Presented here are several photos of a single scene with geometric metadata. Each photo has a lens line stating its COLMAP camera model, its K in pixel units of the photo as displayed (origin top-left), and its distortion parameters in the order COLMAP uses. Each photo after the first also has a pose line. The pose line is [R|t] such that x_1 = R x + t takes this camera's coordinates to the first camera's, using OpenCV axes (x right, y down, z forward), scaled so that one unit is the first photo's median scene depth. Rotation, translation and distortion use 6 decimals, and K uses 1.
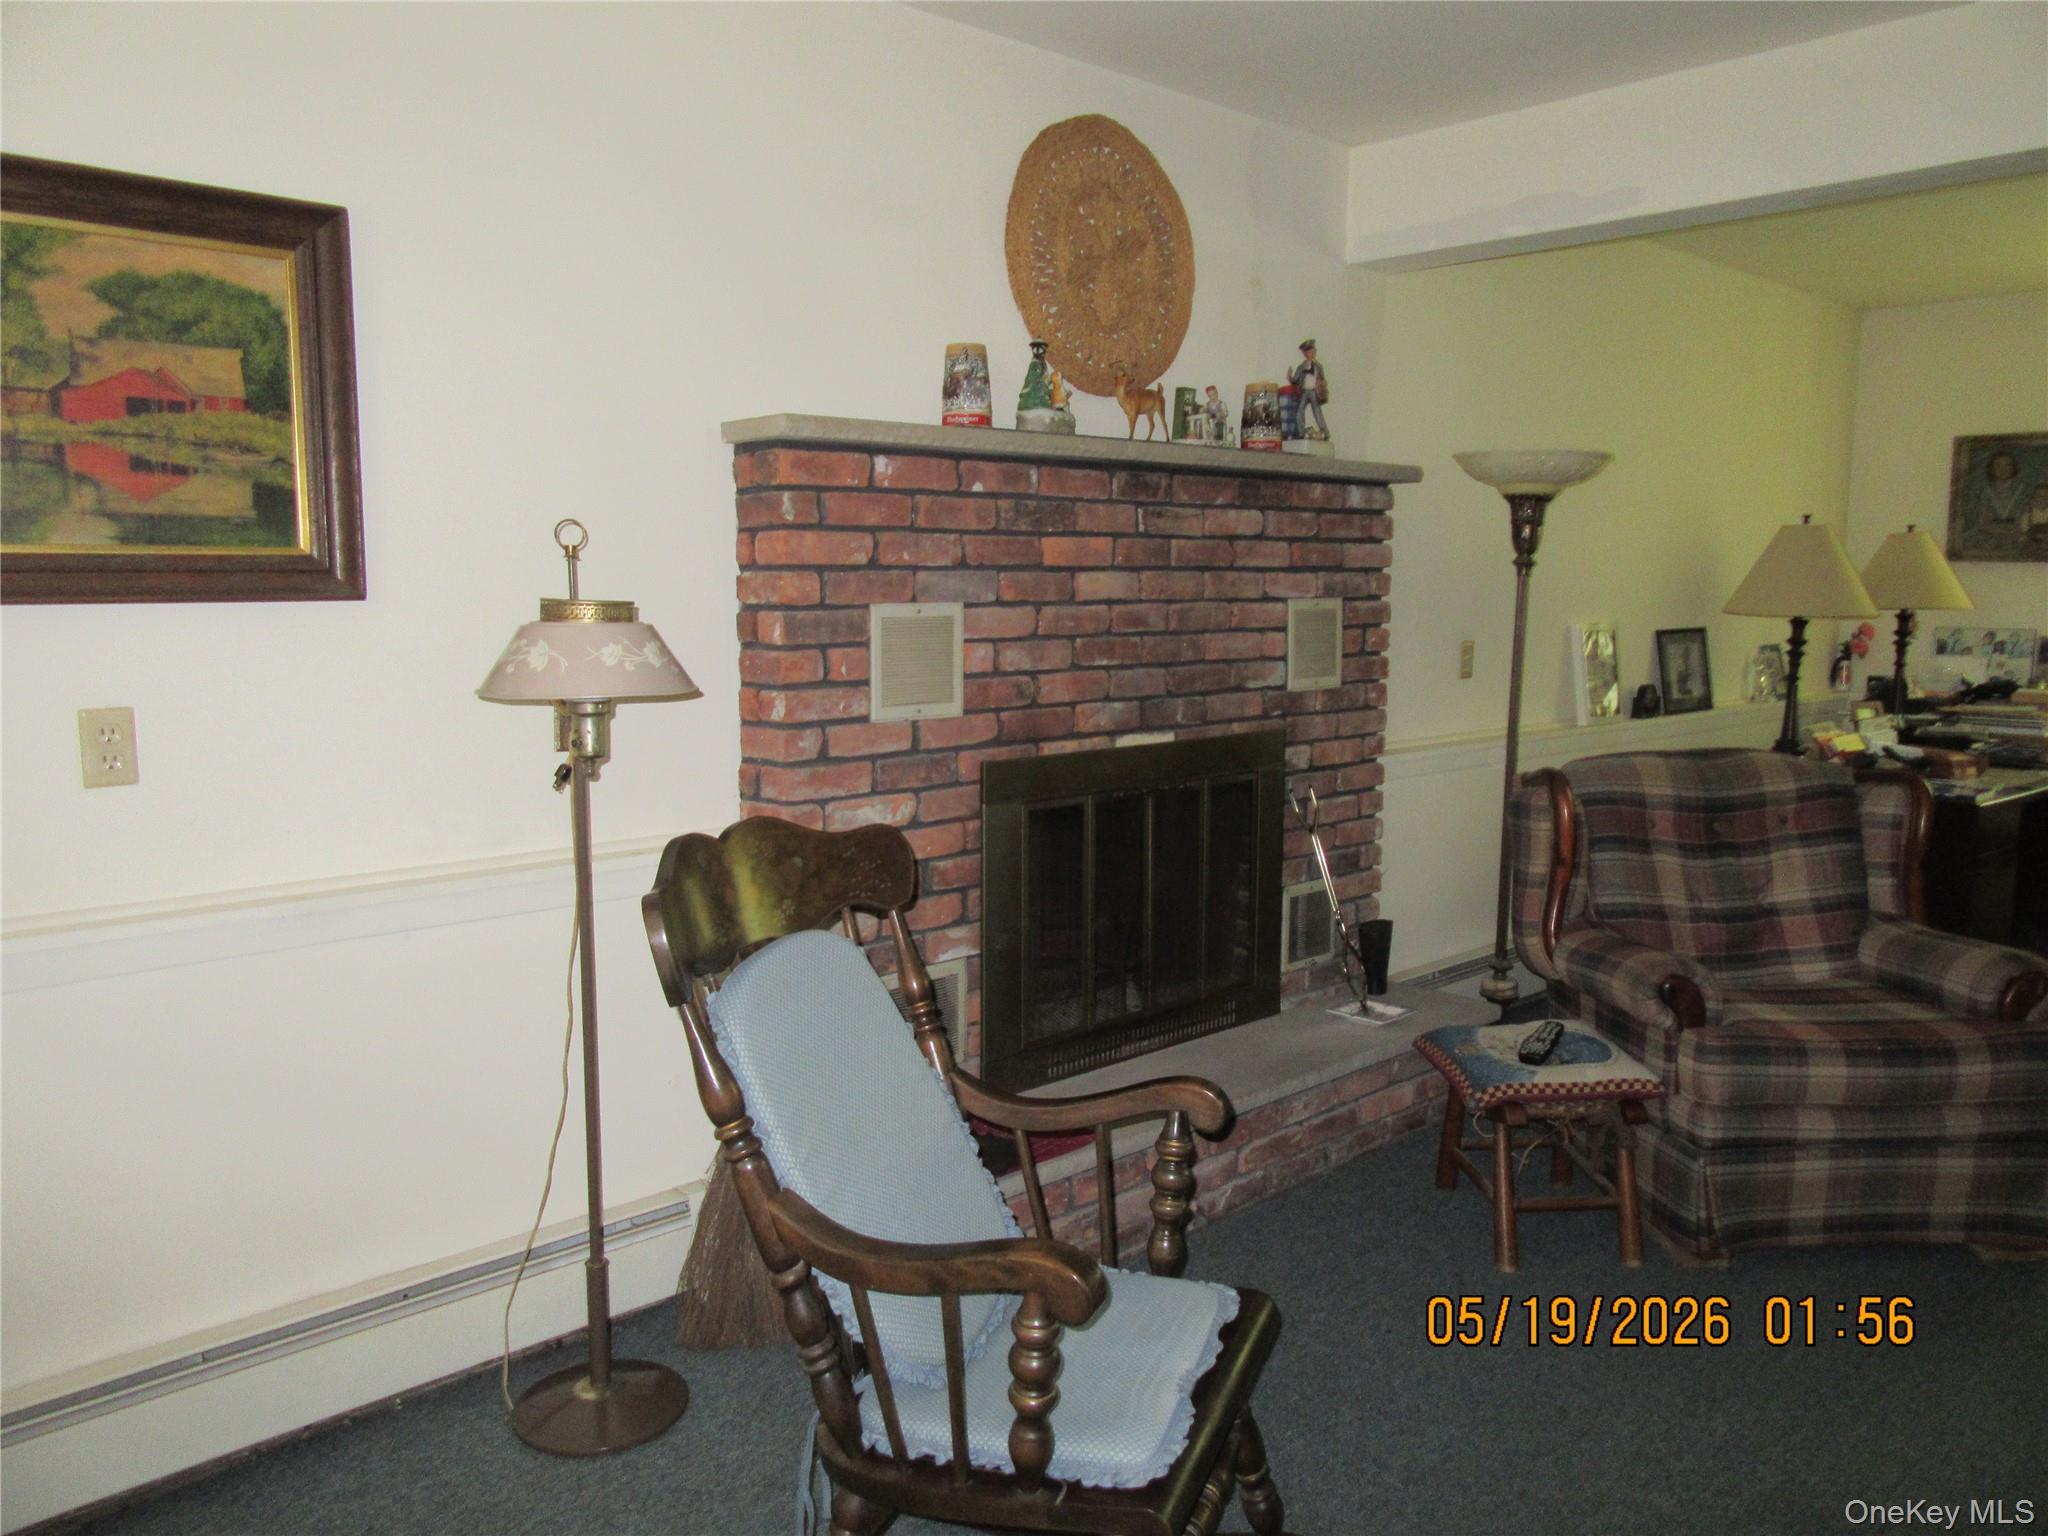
lens RADIAL K [[1523.2, 0, 1024.5], [0, 1523.2, 780.0], [0, 0, 1]] dist [-0.006504, 0.012352]
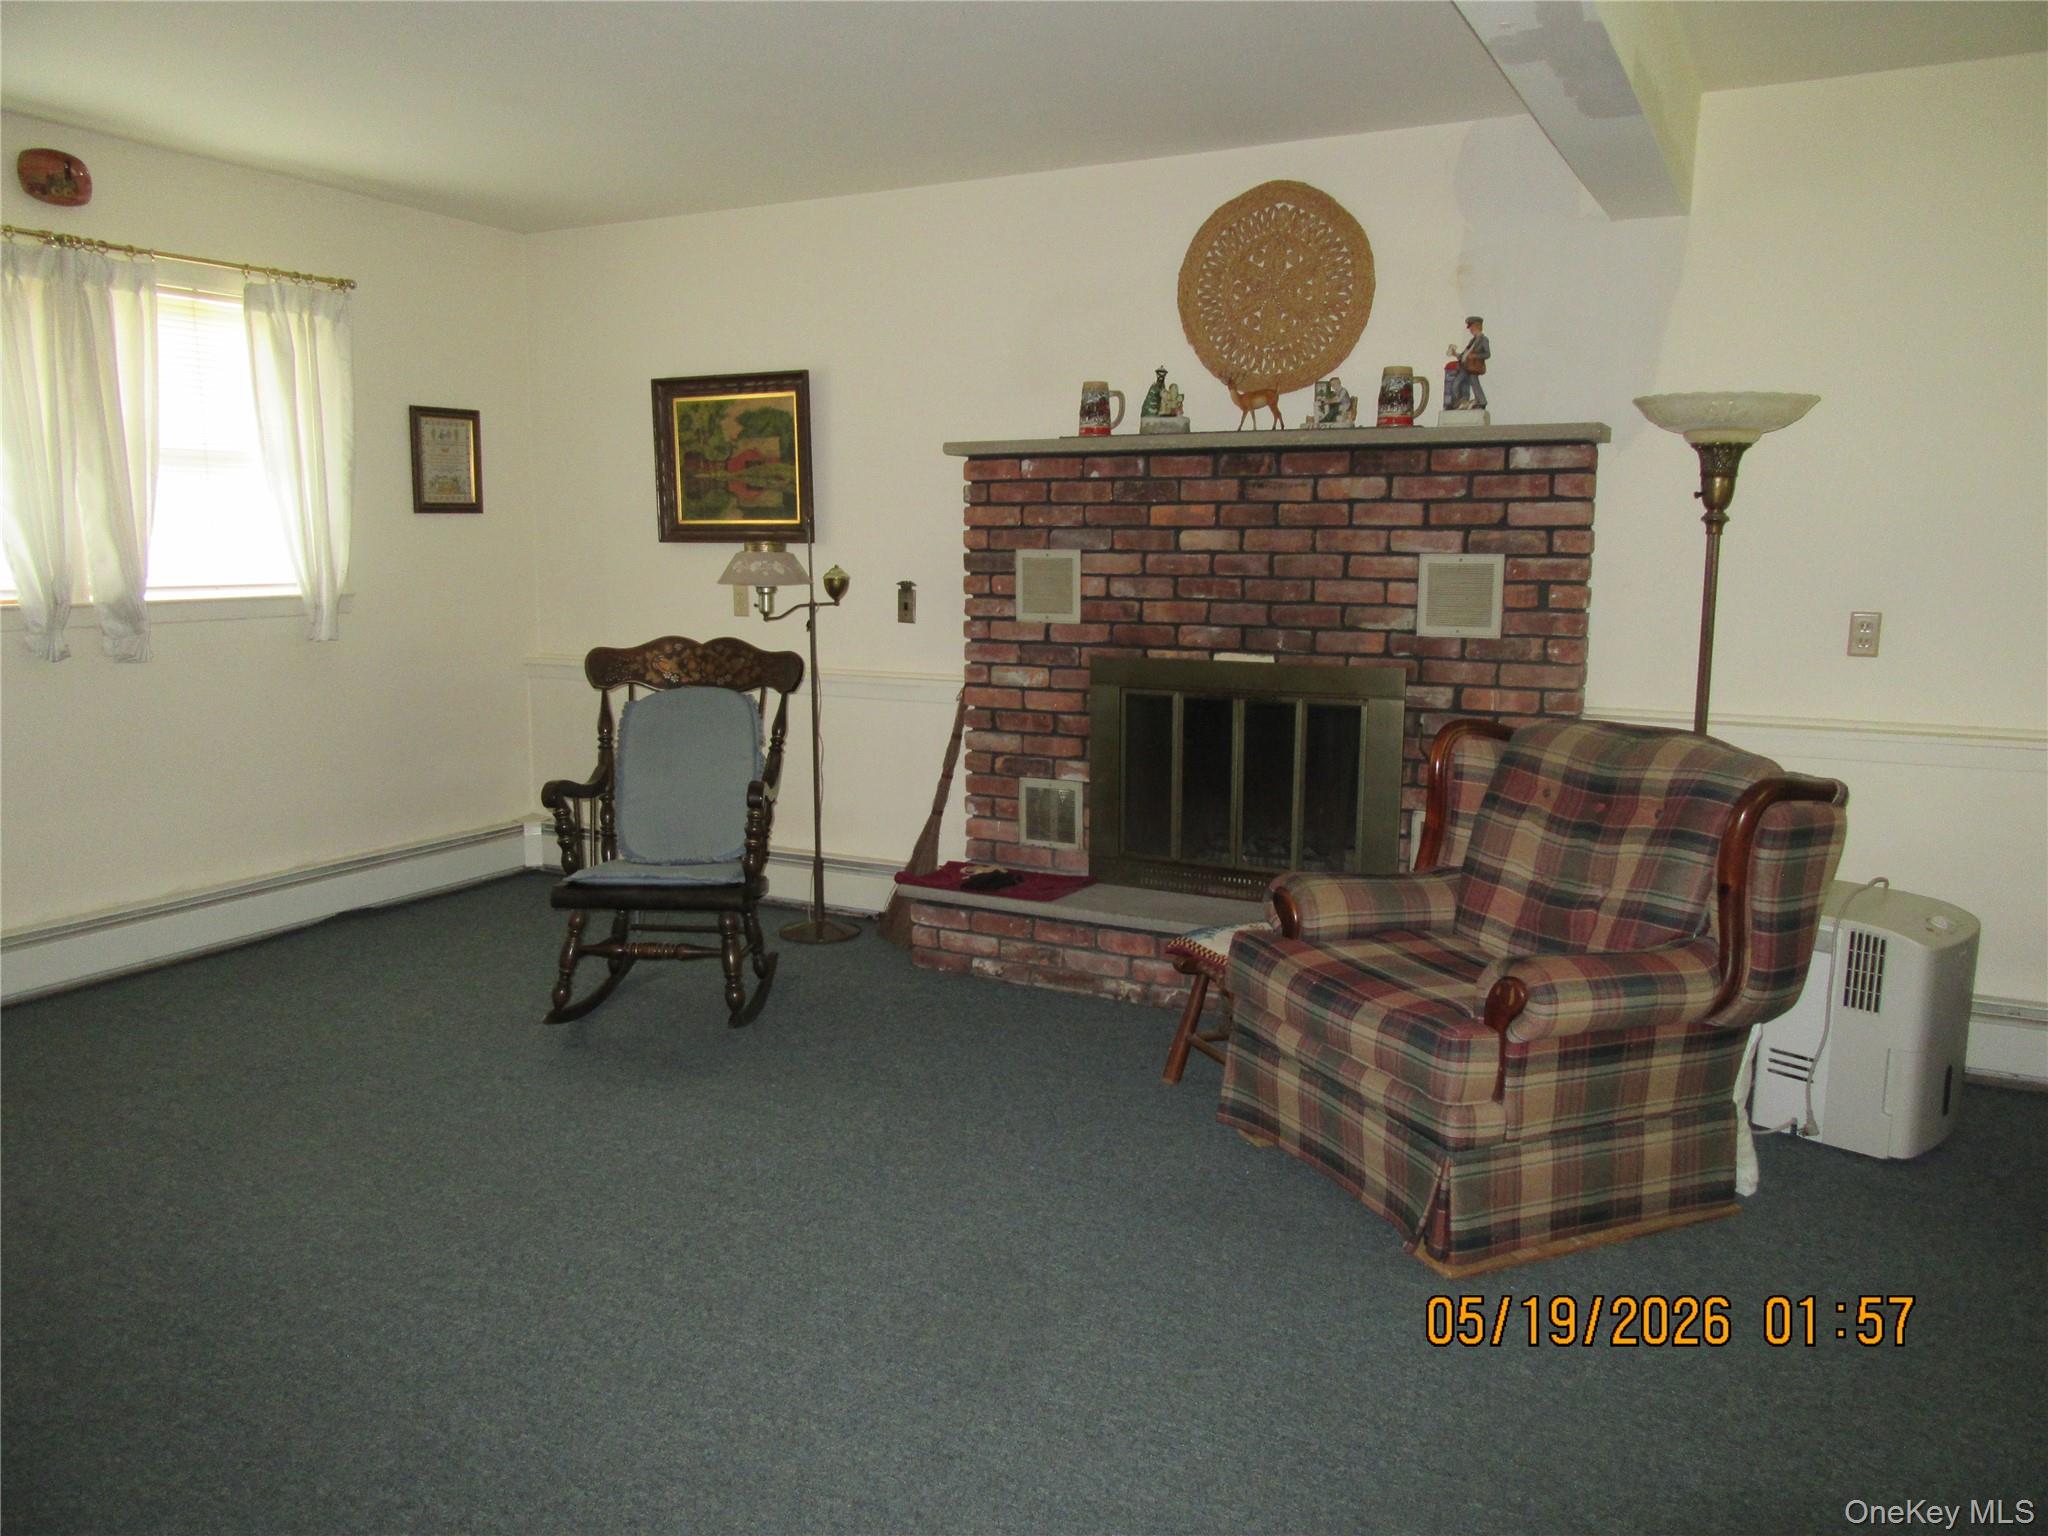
lens RADIAL K [[1523.2, 0, 1022.4], [0, 1523.2, 762.7], [0, 0, 1]] dist [-0.006504, 0.012352]
pose [[0.332546, 0.141771, -0.932370, 1.351968], [-0.126822, 0.986379, 0.104750, -0.055343], [0.934521, 0.083411, 0.345996, 0.408660]]
